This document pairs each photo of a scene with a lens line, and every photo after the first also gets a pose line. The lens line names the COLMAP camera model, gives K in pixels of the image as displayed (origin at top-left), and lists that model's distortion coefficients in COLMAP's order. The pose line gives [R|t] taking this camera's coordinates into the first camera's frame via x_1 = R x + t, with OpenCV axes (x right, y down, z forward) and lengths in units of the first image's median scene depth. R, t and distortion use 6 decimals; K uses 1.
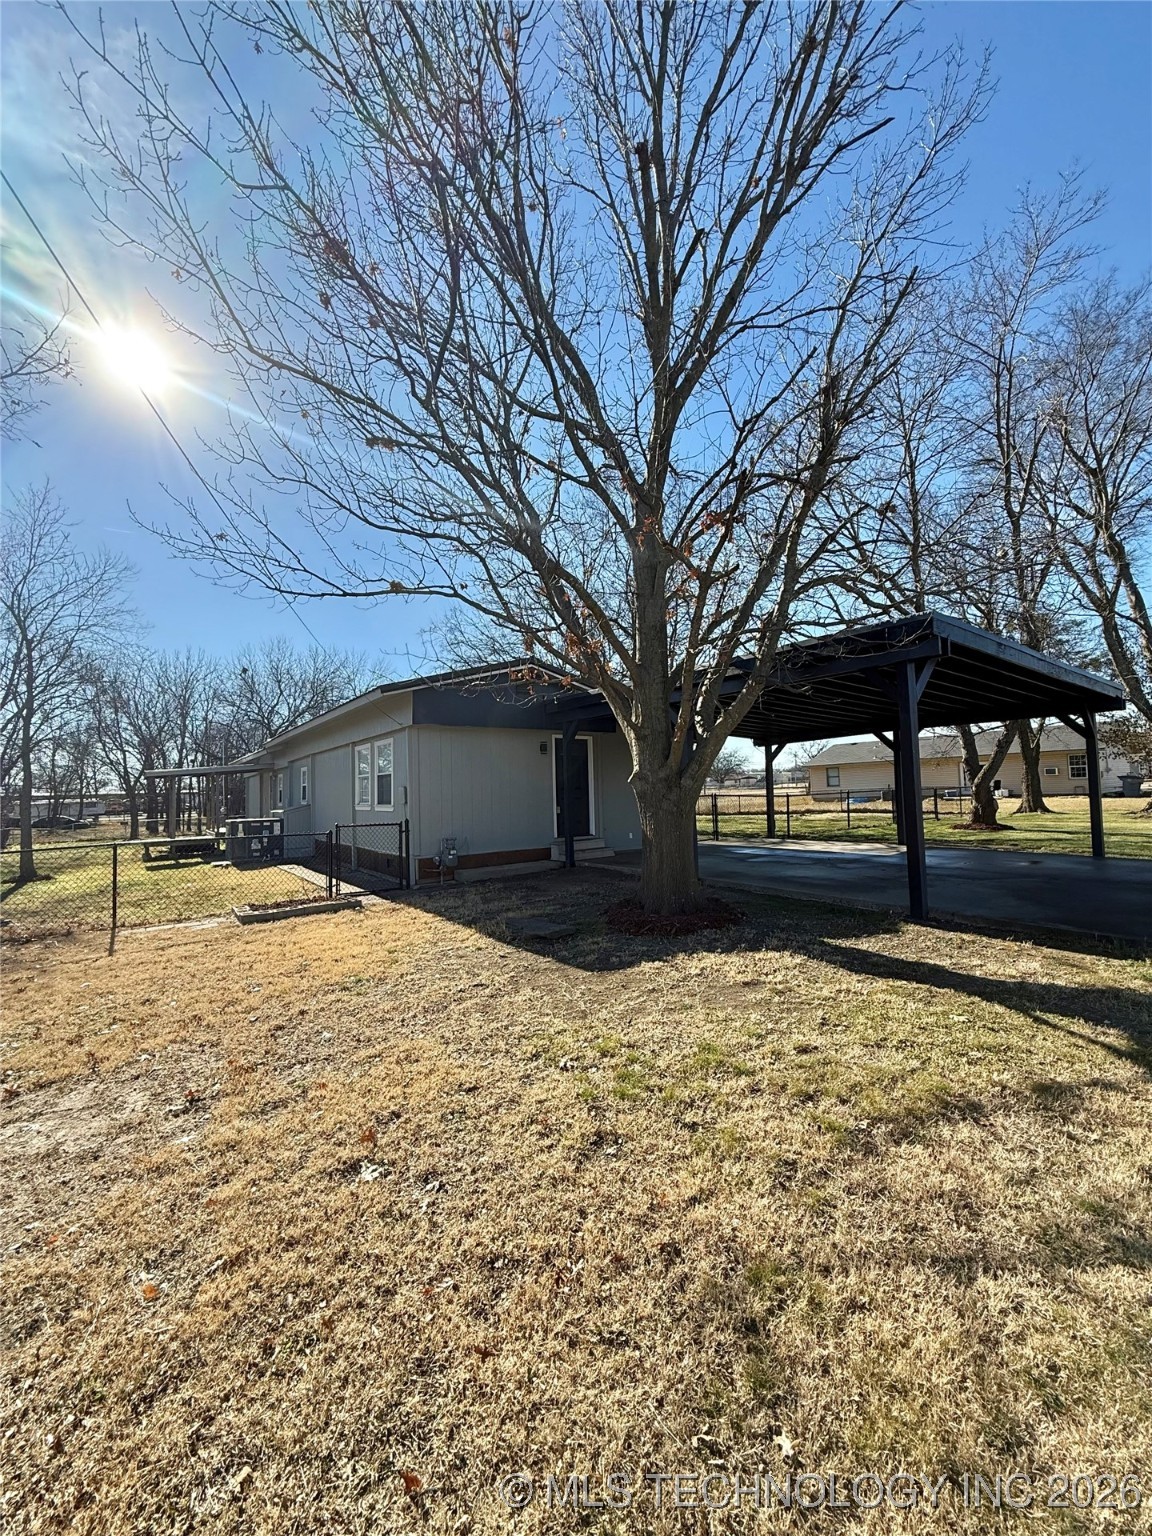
lens RADIAL K [[607.7, 0, 577.3], [0, 607.7, 763.0], [0, 0, 1]] dist [-0.002594, -0.000240]
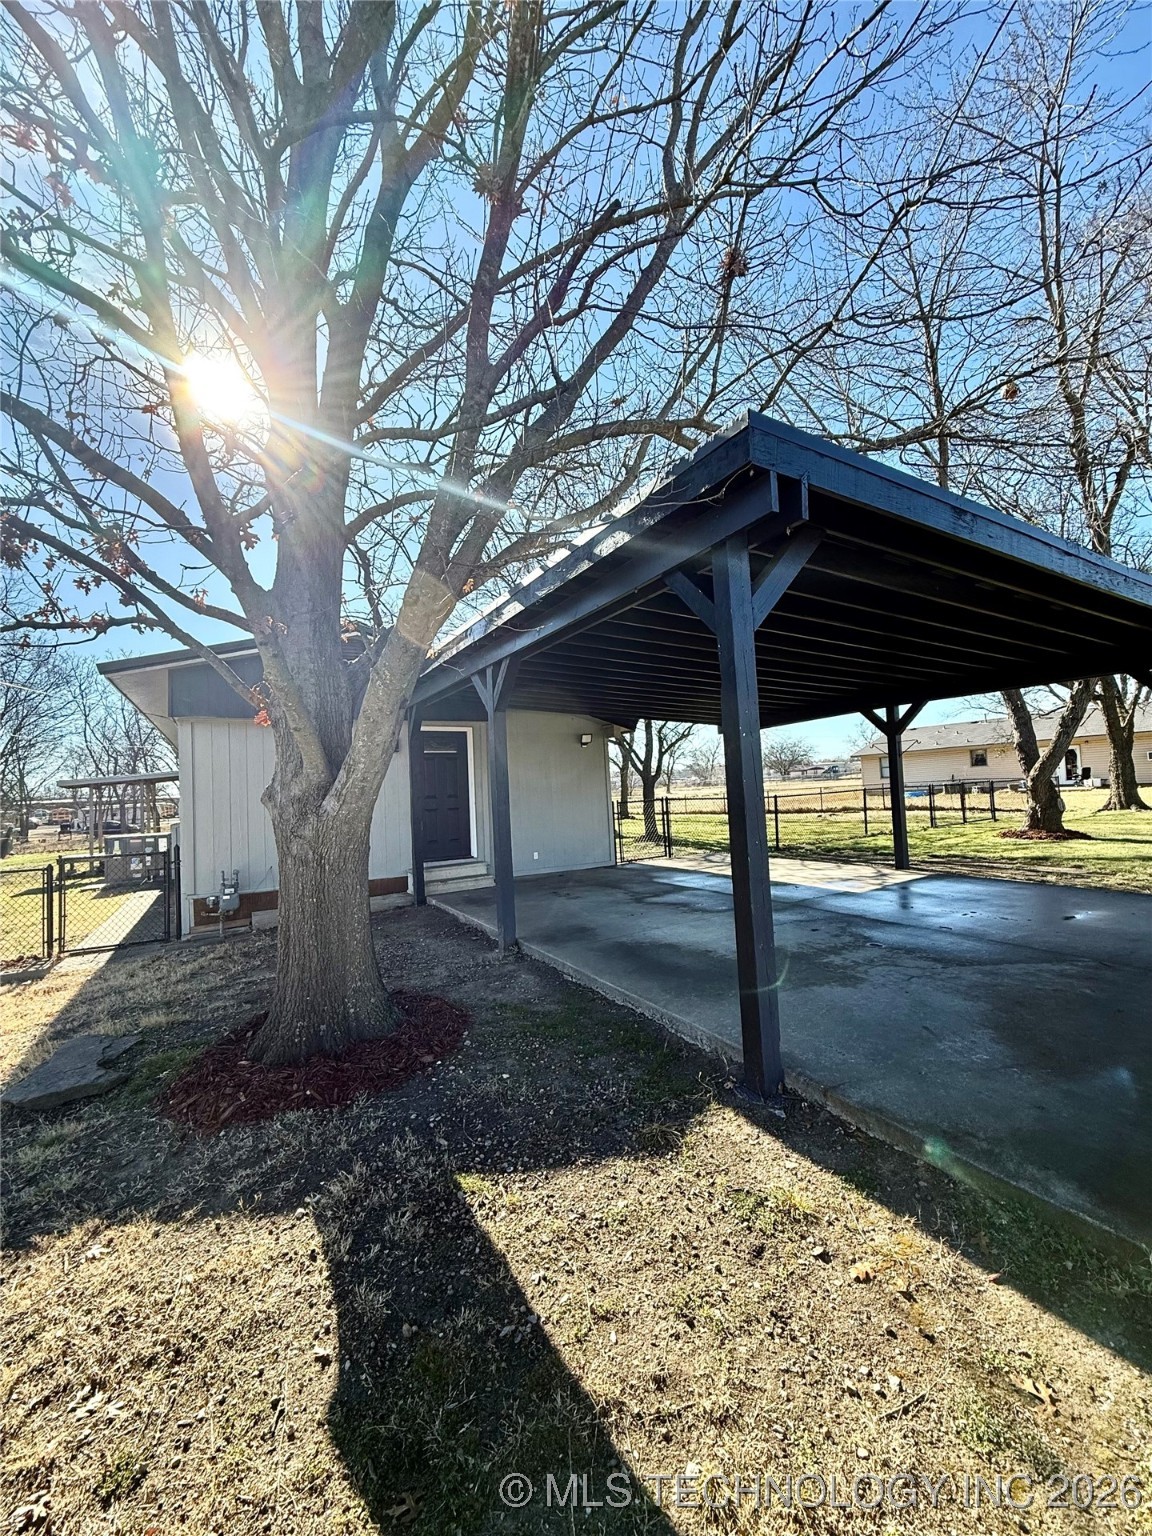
lens RADIAL K [[607.7, 0, 576.4], [0, 607.7, 762.2], [0, 0, 1]] dist [-0.002594, -0.000240]
pose [[0.993882, -0.023159, -0.107991, 0.234305], [0.023978, 0.999693, 0.006291, -0.001746], [0.107812, -0.008842, 0.994132, 0.257441]]
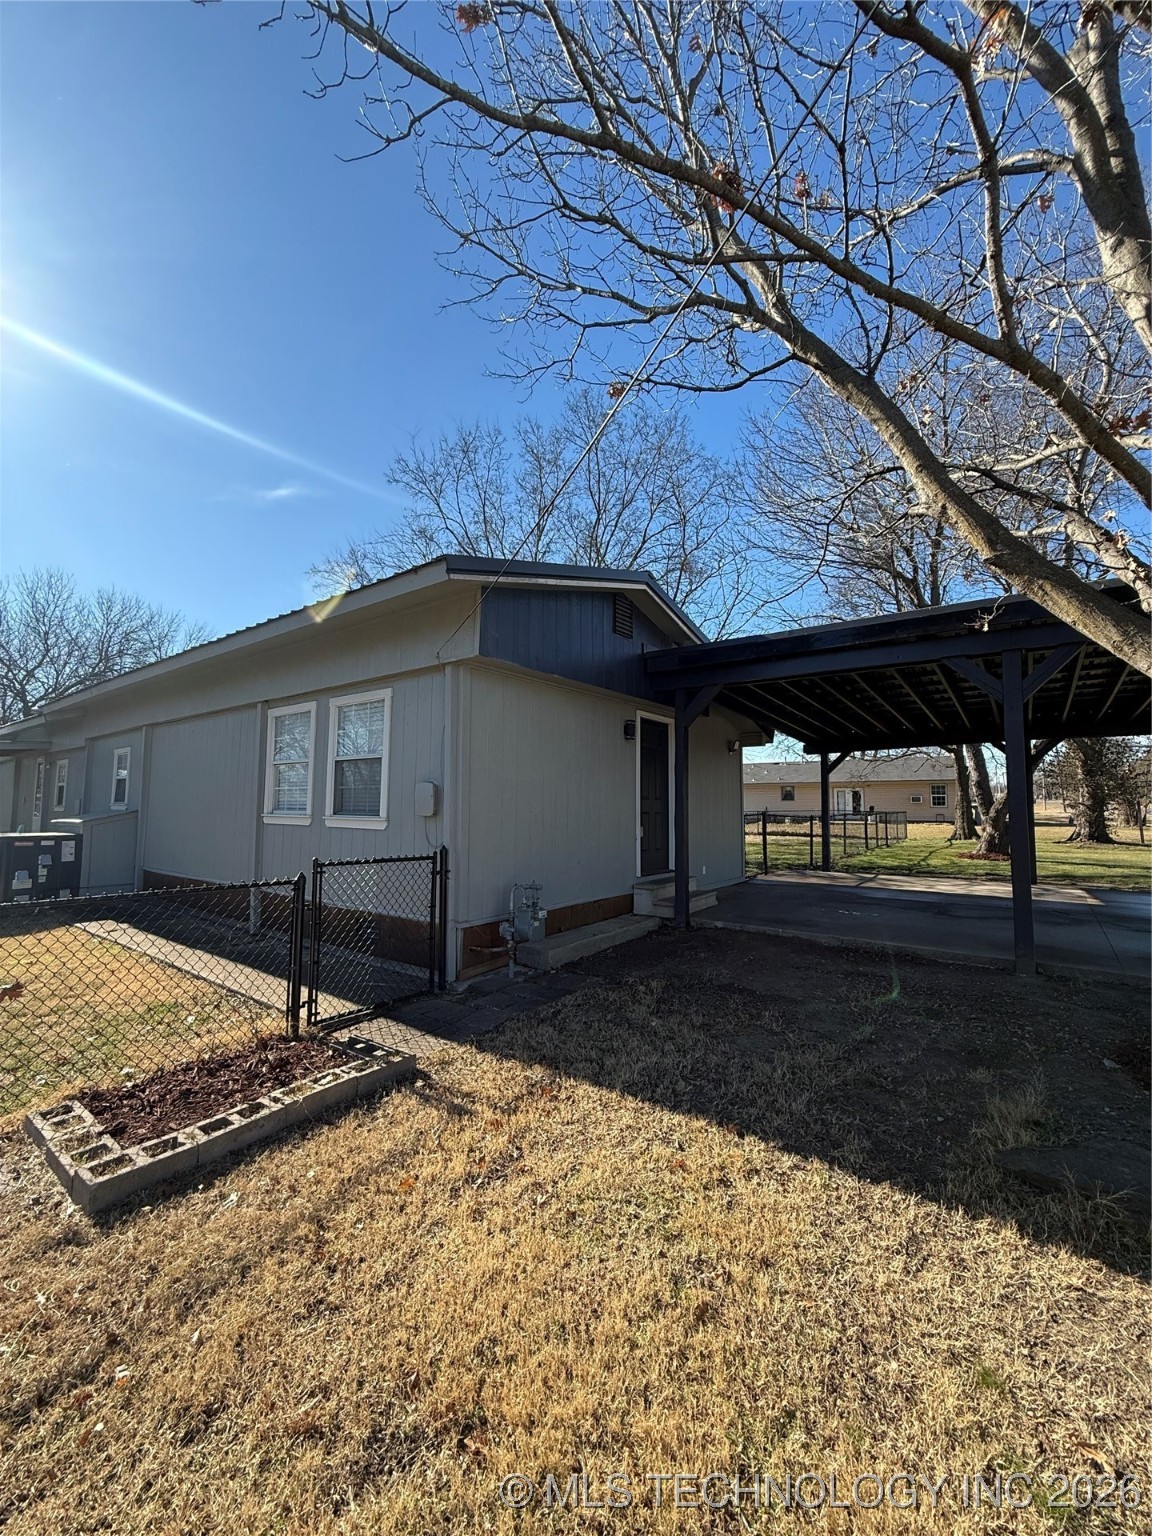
lens RADIAL K [[607.7, 0, 578.8], [0, 607.7, 760.0], [0, 0, 1]] dist [-0.002594, -0.000240]
pose [[0.954752, 0.053512, 0.292549, -0.264457], [-0.044579, 0.998316, -0.037120, 0.028603], [-0.294043, 0.022398, 0.955530, 0.401048]]
